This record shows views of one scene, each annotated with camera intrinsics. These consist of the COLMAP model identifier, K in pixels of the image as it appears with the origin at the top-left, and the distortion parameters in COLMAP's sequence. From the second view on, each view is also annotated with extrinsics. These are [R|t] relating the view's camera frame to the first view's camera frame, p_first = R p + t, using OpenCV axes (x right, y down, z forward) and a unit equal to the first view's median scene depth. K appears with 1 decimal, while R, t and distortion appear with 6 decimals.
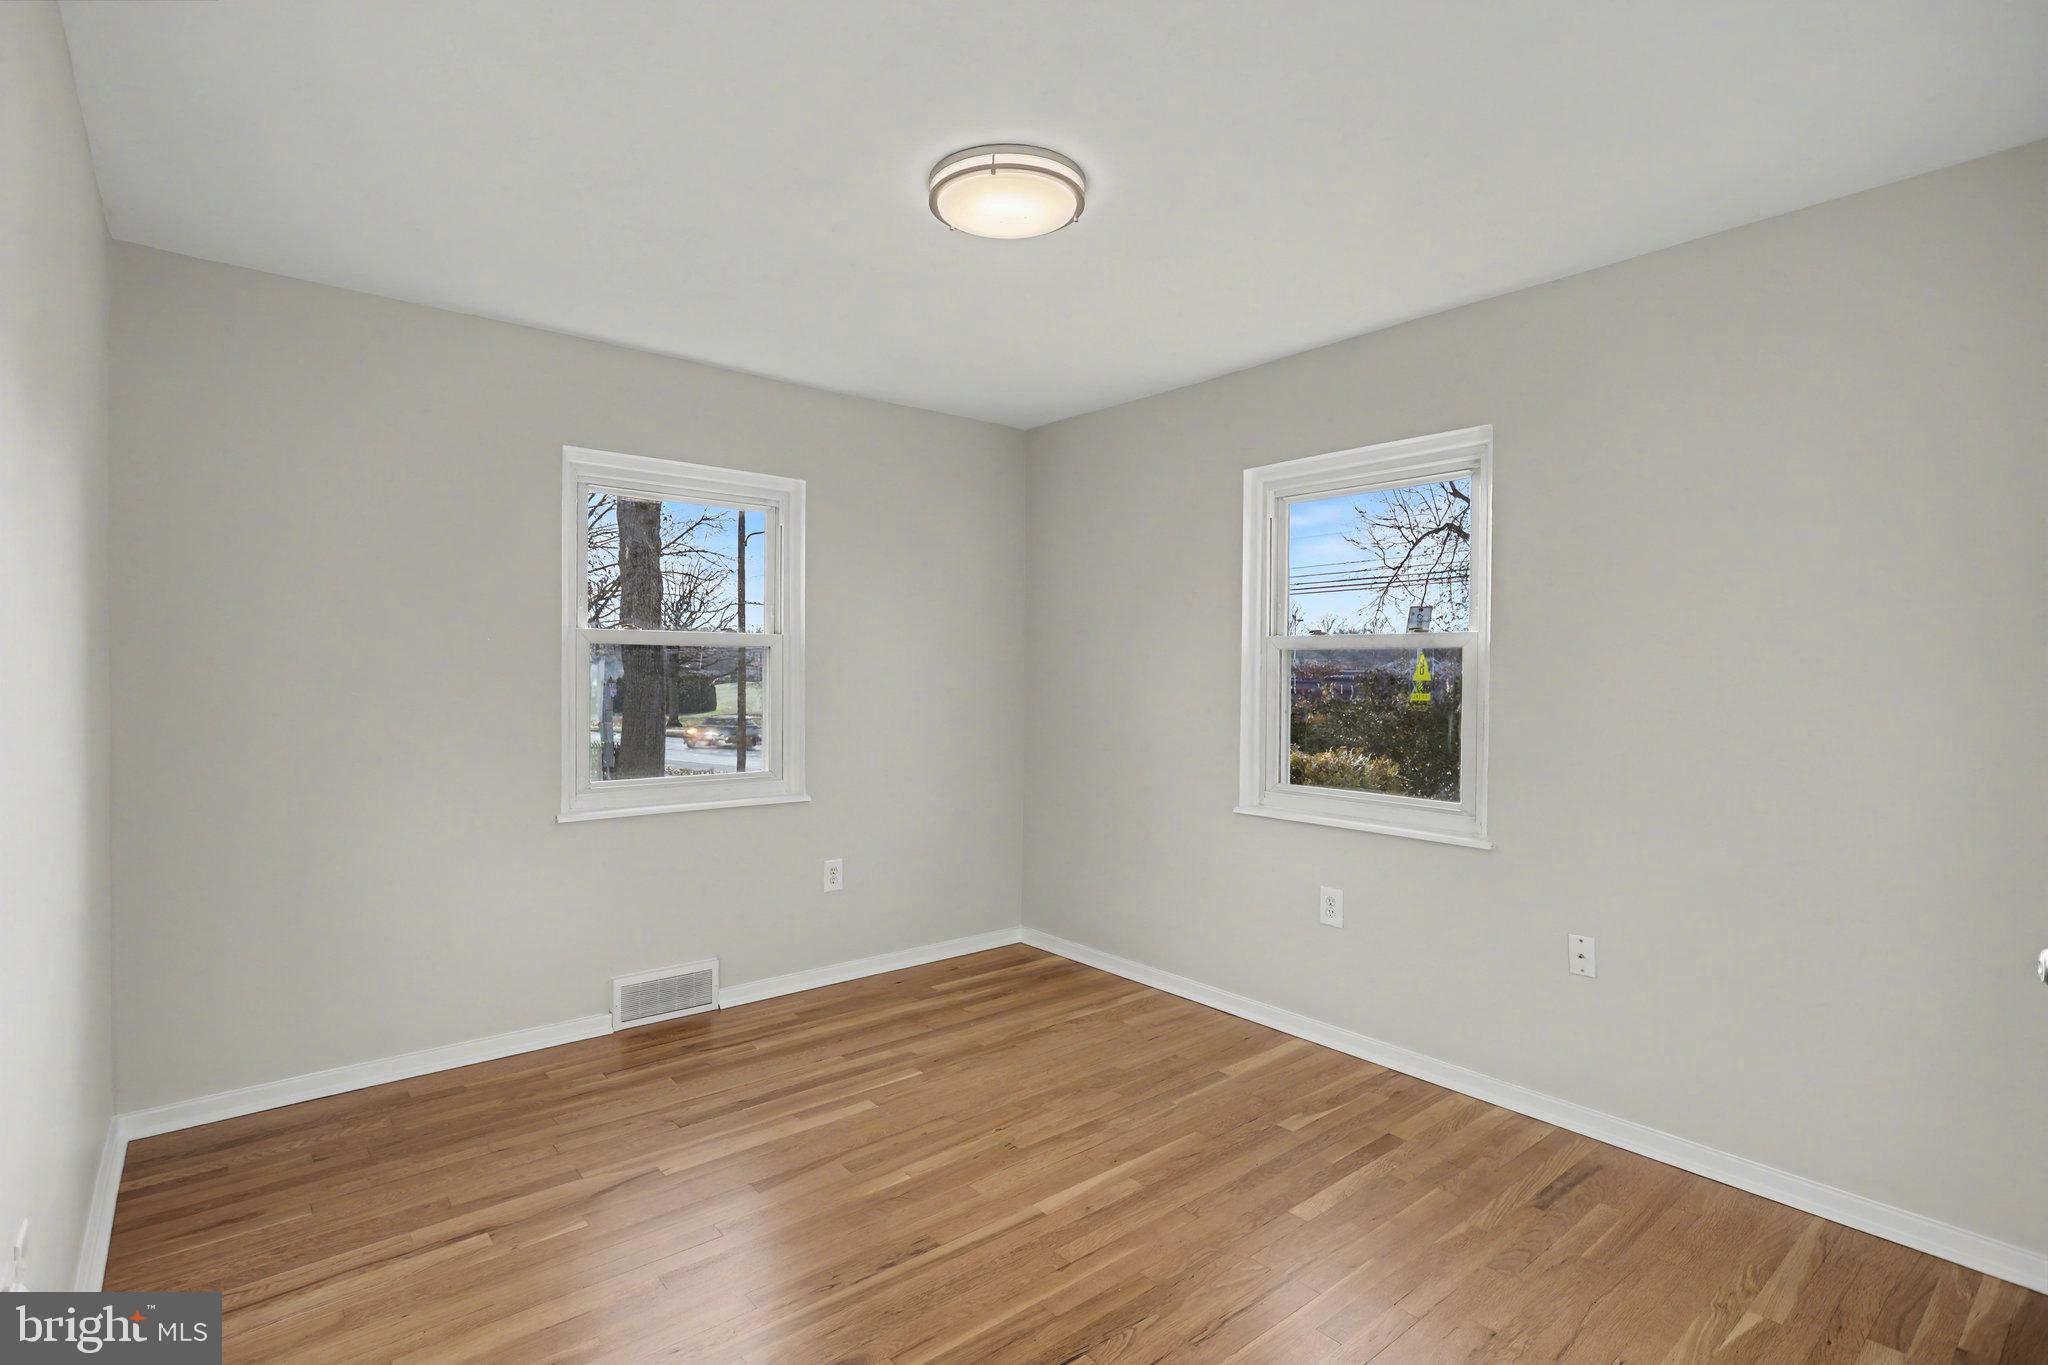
lens RADIAL K [[954.5, 0, 1021.6], [0, 954.5, 685.1], [0, 0, 1]] dist [-0.000019, 0.003890]
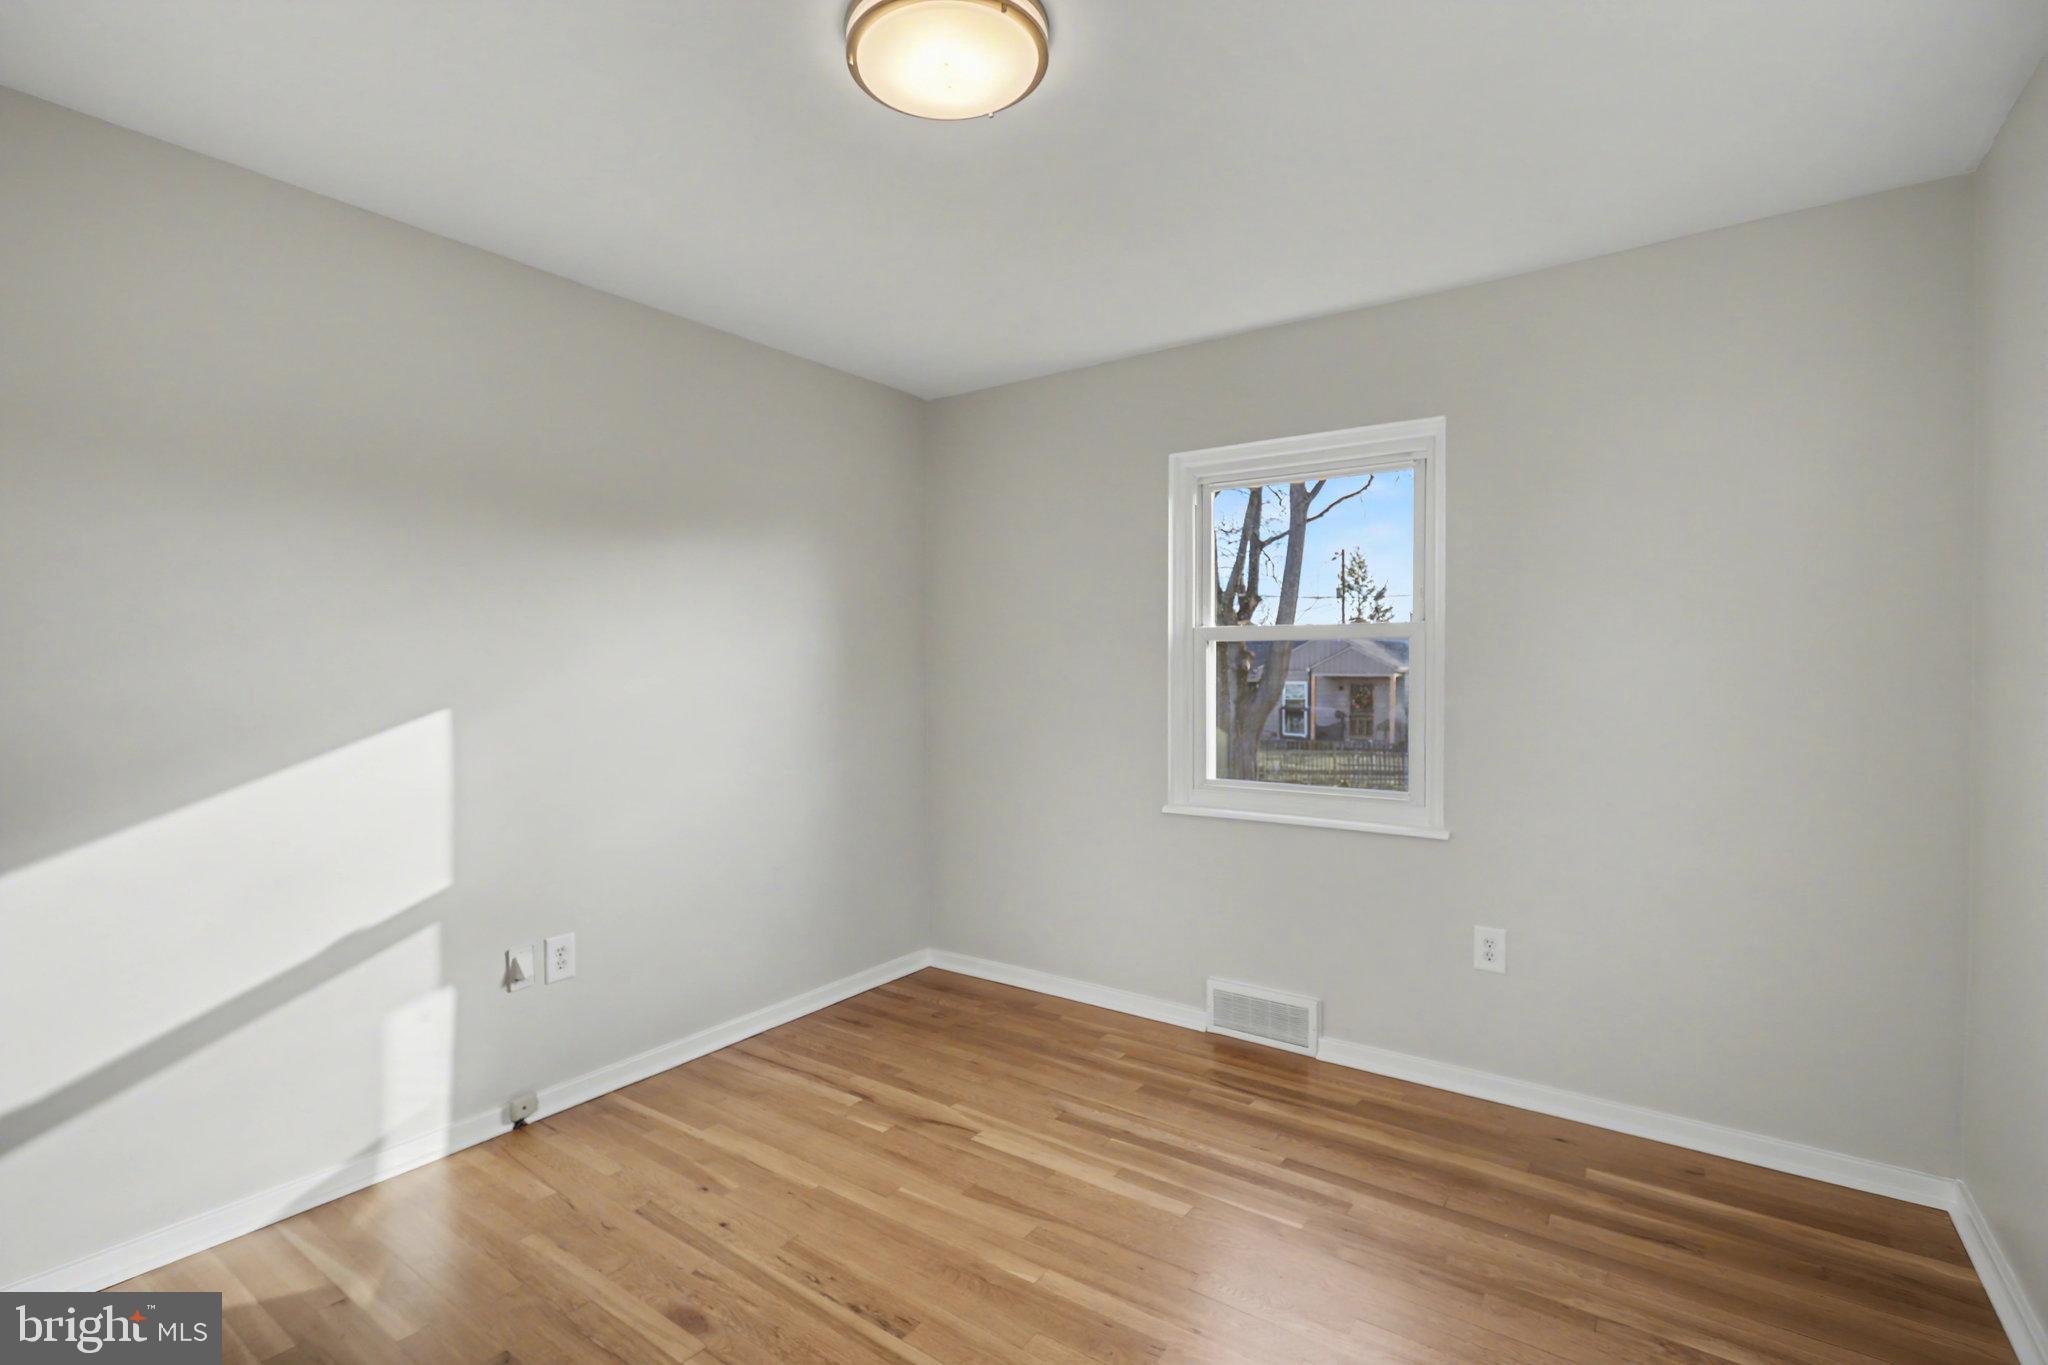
lens RADIAL K [[954.5, 0, 1016.1], [0, 954.5, 676.3], [0, 0, 1]] dist [-0.000019, 0.003890]
pose [[0.254488, 0.002109, -0.967074, 0.513879], [-0.006075, 0.999981, 0.000582, -0.007091], [0.967057, 0.005727, 0.254496, 0.584061]]
